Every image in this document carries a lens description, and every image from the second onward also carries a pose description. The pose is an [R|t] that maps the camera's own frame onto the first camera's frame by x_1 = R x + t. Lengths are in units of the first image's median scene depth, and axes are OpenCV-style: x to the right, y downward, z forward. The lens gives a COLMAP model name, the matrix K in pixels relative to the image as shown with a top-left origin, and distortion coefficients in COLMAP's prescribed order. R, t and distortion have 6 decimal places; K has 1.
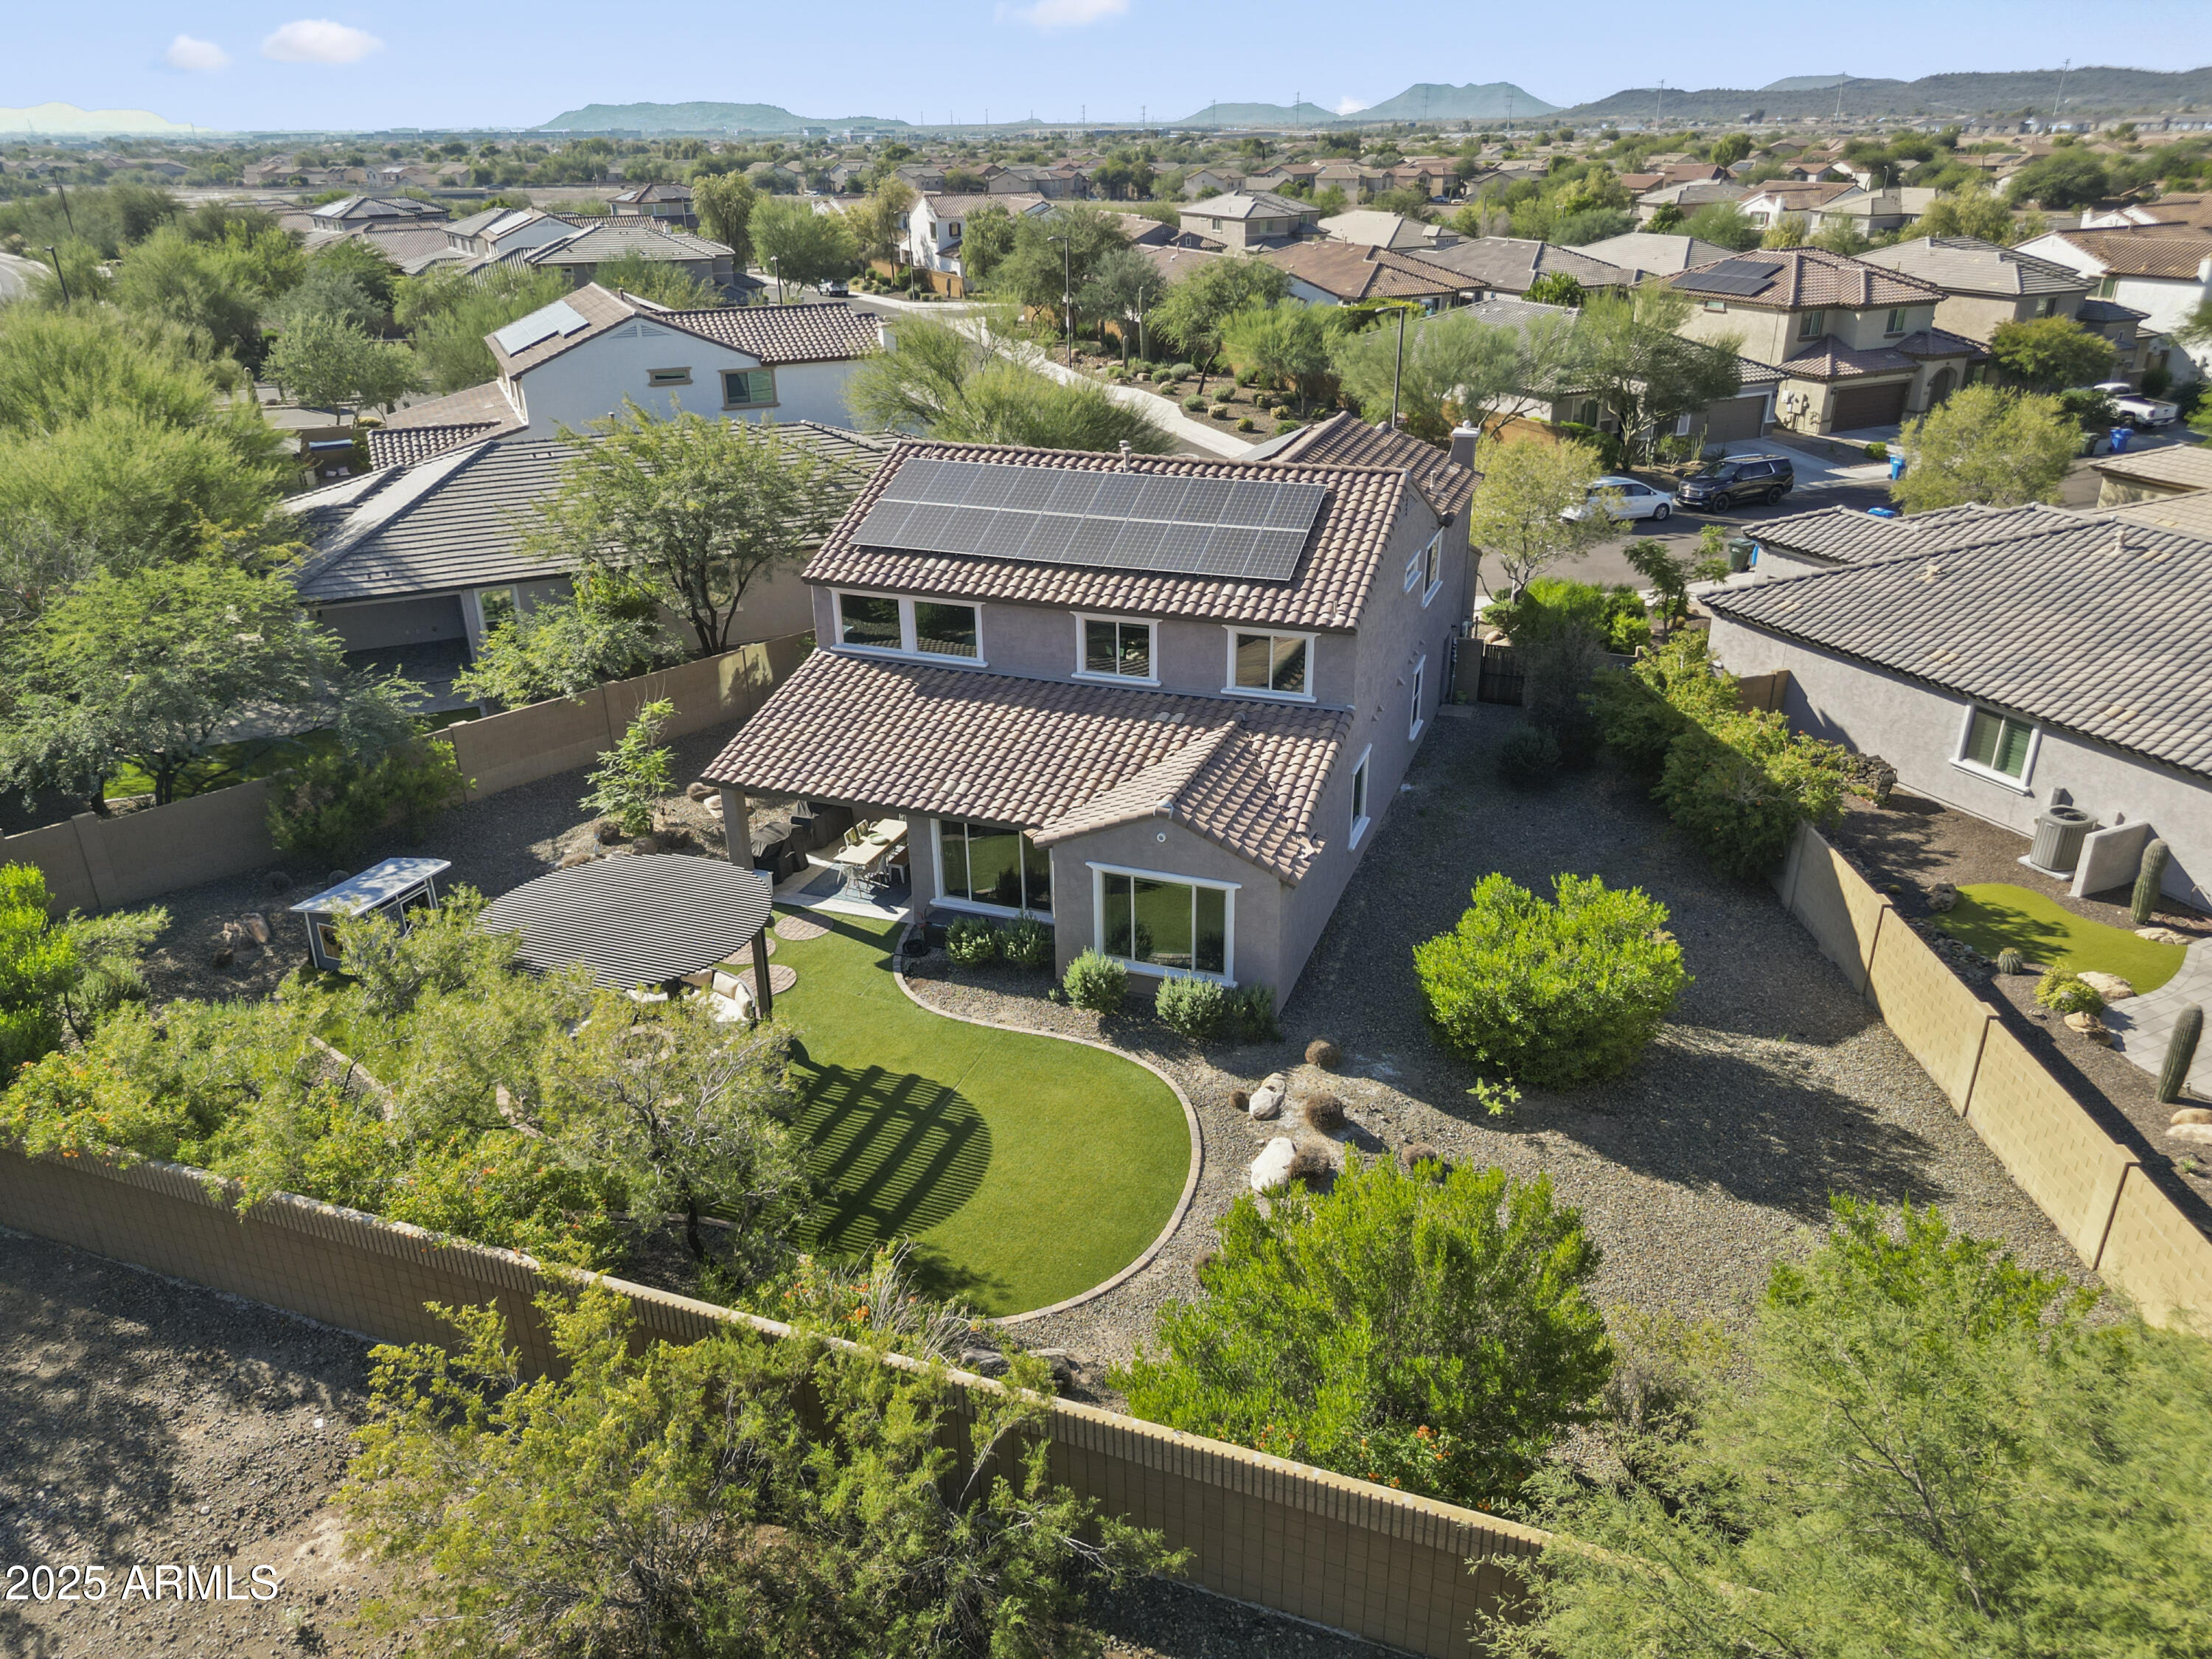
lens RADIAL K [[1566.8, 0, 1106.0], [0, 1566.8, 829.5], [0, 0, 1]] dist [-0.003261, -0.000758]
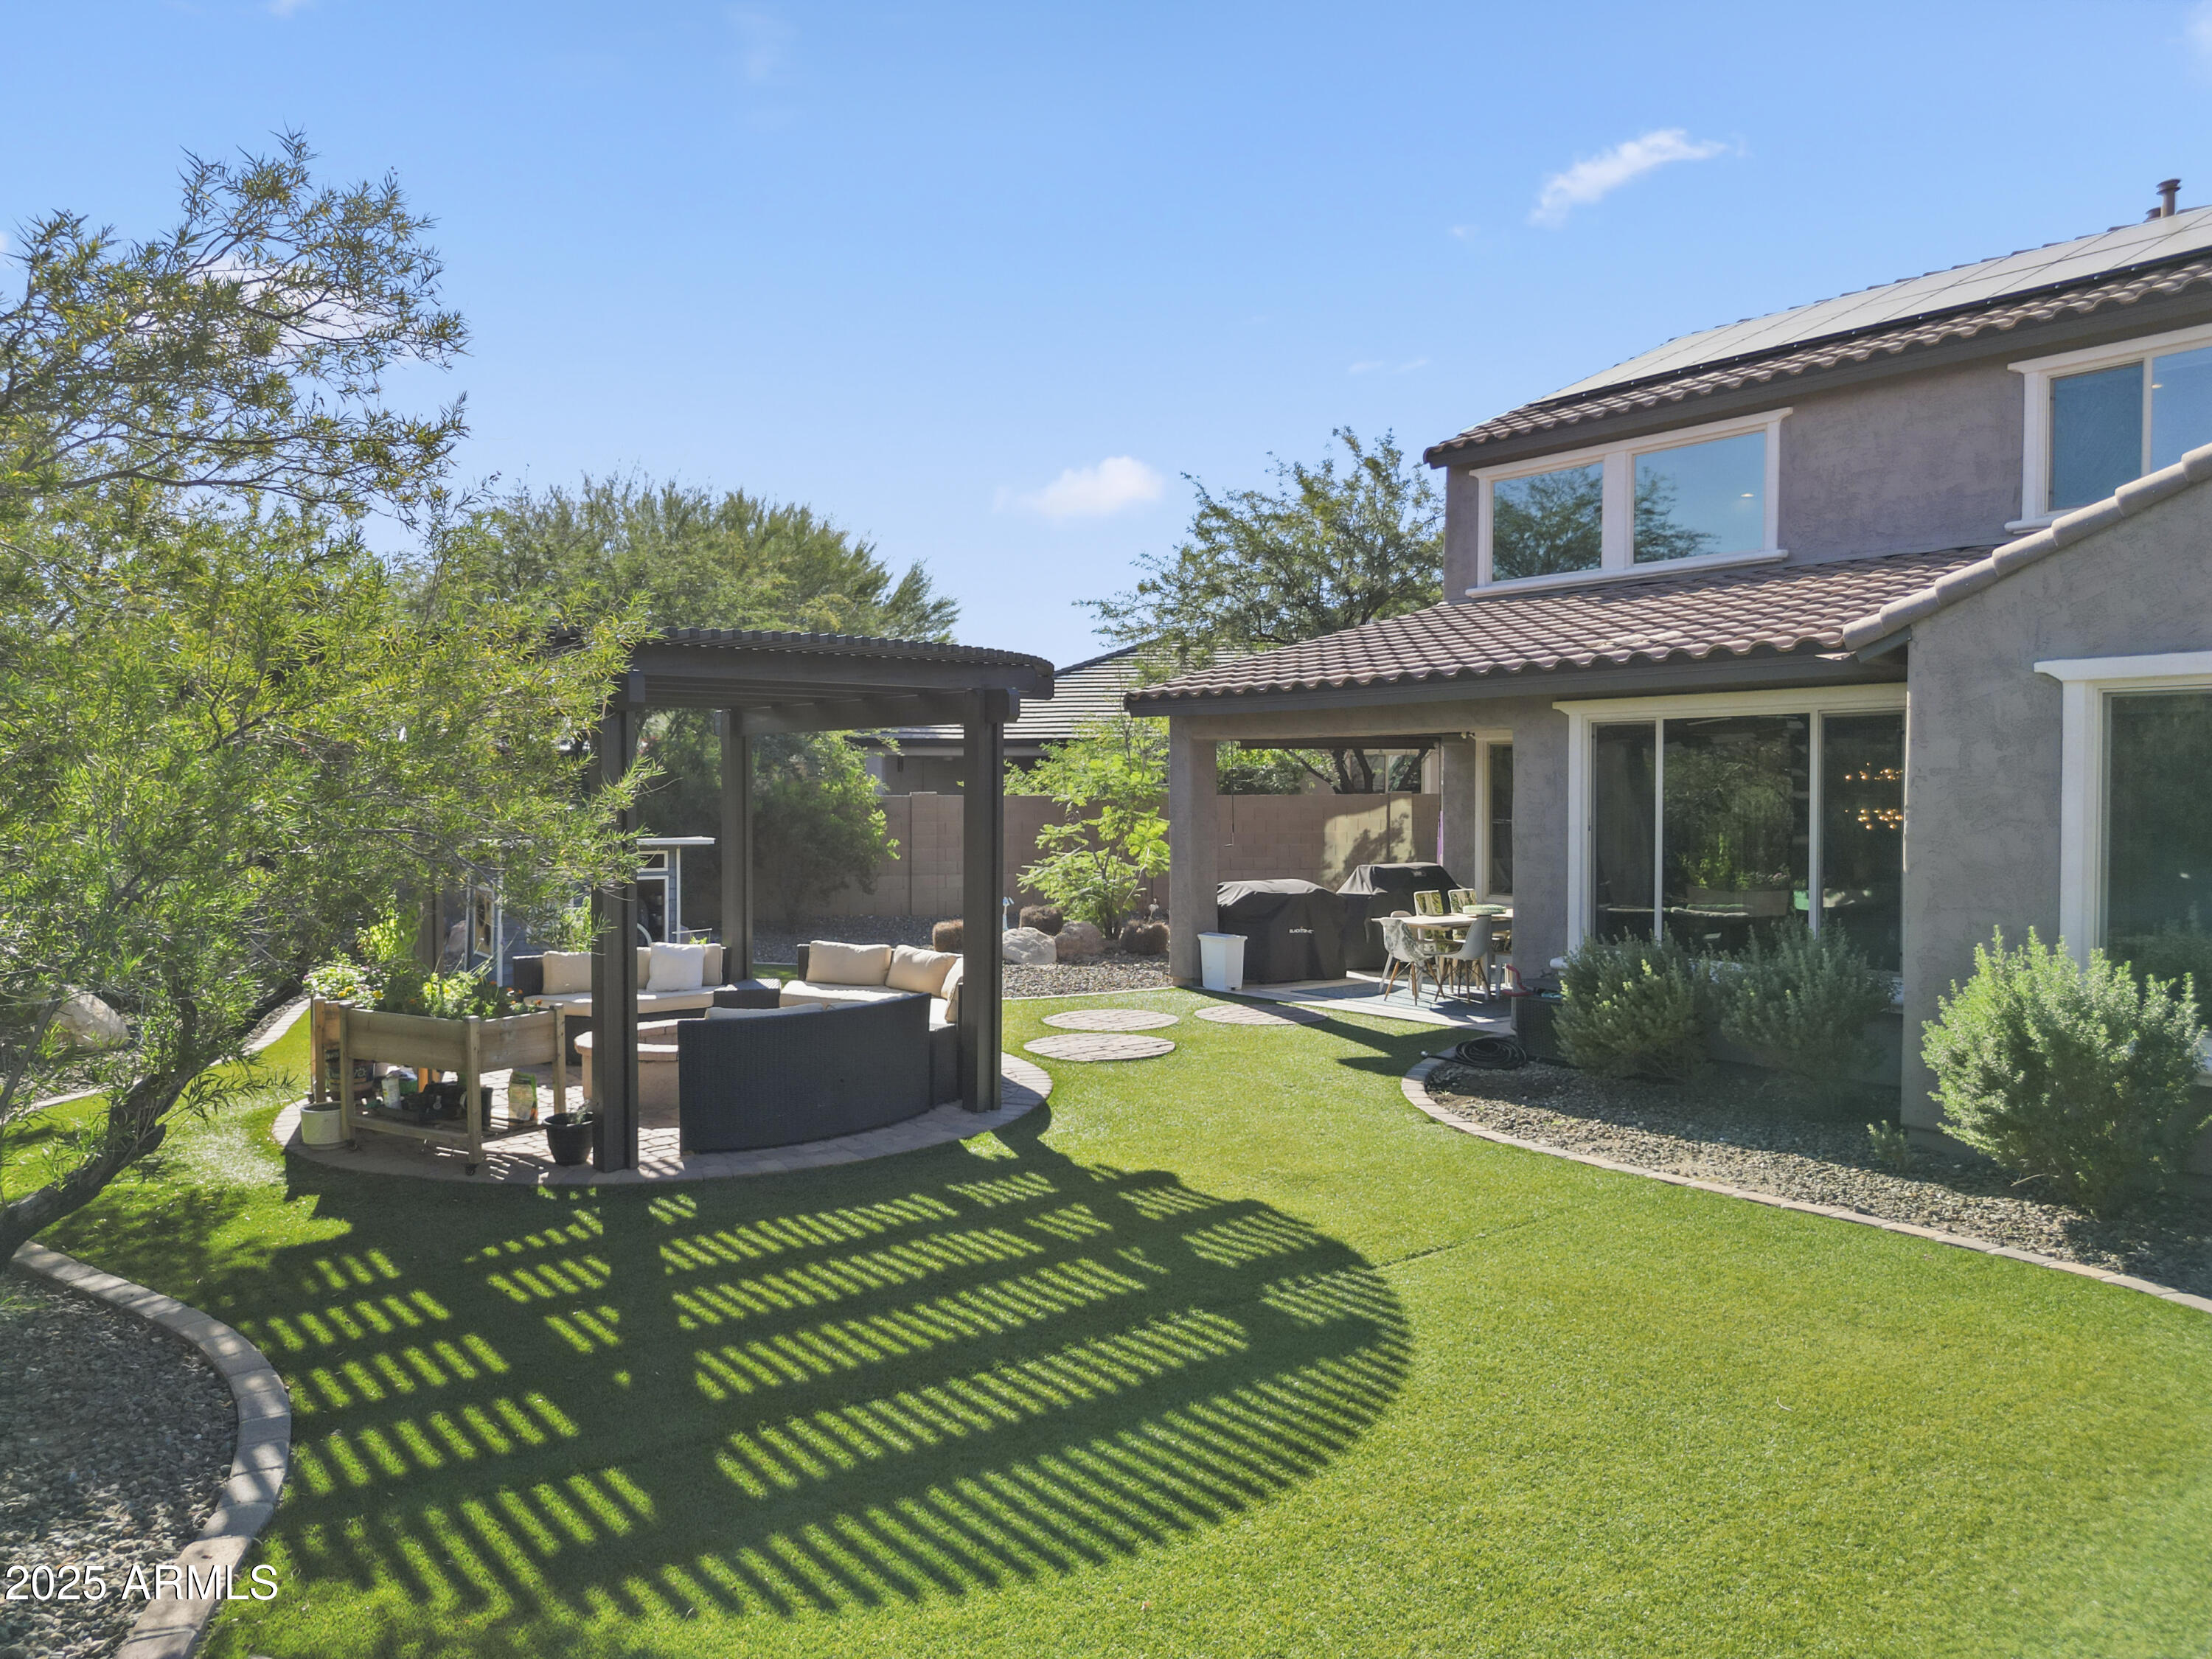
lens RADIAL K [[1594.0, 0, 1106.0], [0, 1594.0, 829.5], [0, 0, 1]] dist [0.063066, -0.000756]
pose [[0.843301, 0.018582, -0.537120, 0.005075], [-0.223364, 0.921119, -0.318825, 0.182922], [0.488827, 0.388838, 0.780931, 0.696083]]
